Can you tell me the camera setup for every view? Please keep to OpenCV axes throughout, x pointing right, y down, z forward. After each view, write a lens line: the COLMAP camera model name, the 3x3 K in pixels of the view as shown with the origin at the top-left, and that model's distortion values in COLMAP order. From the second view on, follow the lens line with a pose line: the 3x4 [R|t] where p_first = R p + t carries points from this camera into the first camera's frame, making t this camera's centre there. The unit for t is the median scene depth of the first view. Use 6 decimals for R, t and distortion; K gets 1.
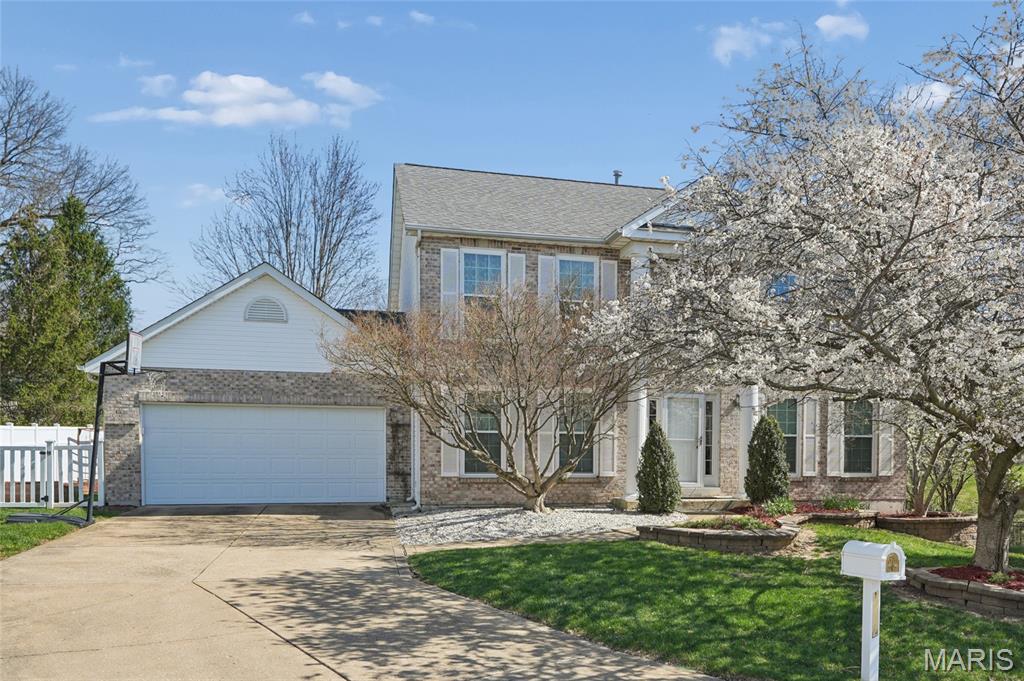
lens RADIAL K [[661.6, 0, 497.7], [0, 661.6, 362.1], [0, 0, 1]] dist [0.005216, 0.000904]
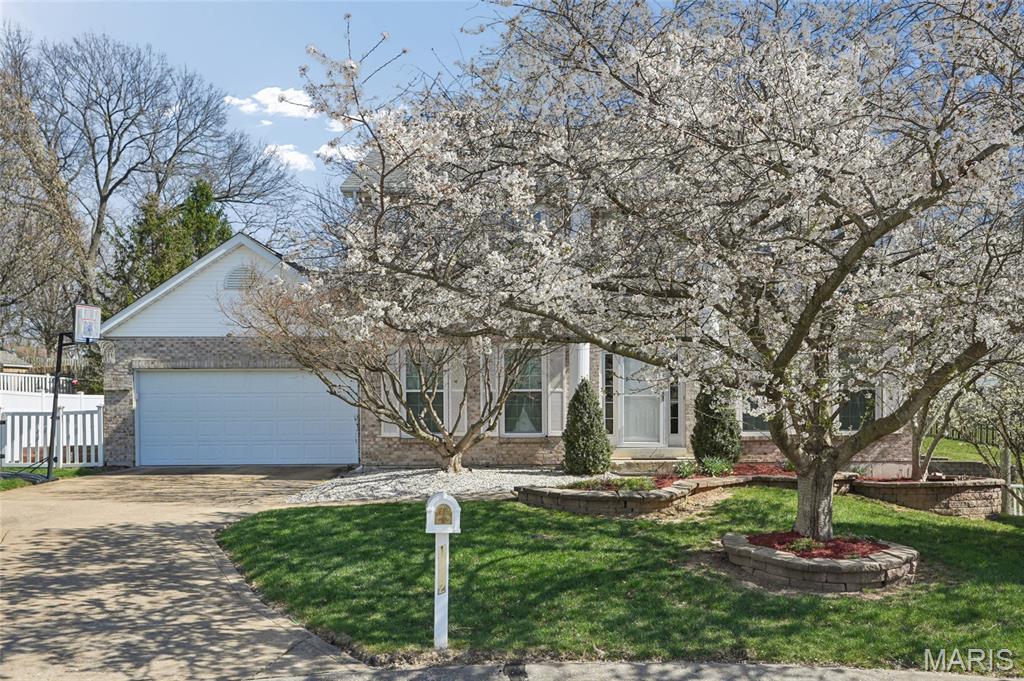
lens RADIAL K [[696.5, 0, 536.0], [0, 696.5, 312.5], [0, 0, 1]] dist [0.006336, -0.002980]
pose [[0.980284, -0.040204, -0.193461, 0.381768], [0.037392, 0.999136, -0.018163, 0.015234], [0.194024, 0.010571, 0.980940, 0.019321]]
